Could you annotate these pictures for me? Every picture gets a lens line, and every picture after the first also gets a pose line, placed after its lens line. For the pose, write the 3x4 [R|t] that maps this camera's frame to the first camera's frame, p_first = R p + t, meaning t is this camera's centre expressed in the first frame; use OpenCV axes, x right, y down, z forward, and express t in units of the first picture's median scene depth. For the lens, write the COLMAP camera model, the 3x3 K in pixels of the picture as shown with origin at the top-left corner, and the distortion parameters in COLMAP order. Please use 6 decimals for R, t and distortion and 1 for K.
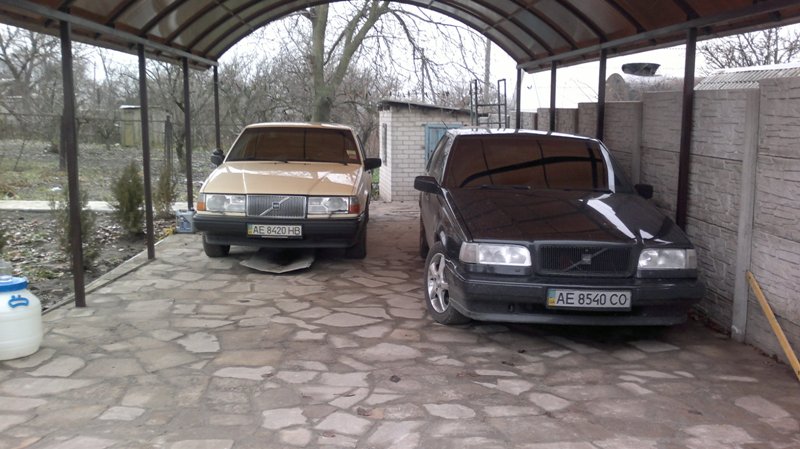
lens RADIAL K [[766.3, 0, 400.0], [0, 766.3, 224.5], [0, 0, 1]] dist [0.047592, -0.127931]
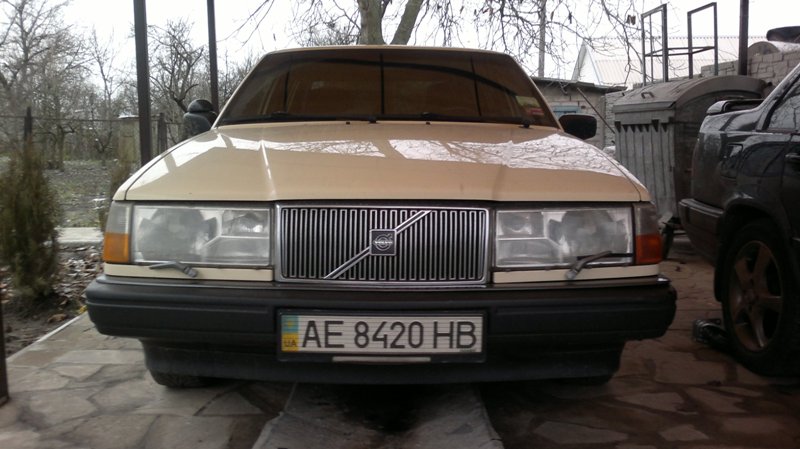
lens RADIAL K [[766.3, 0, 400.0], [0, 766.3, 224.5], [0, 0, 1]] dist [0.047592, -0.127931]
pose [[0.999619, -0.016804, -0.021907, -0.147506], [0.016253, 0.999552, -0.025116, -0.023512], [0.022319, 0.024751, 0.999444, 0.717511]]
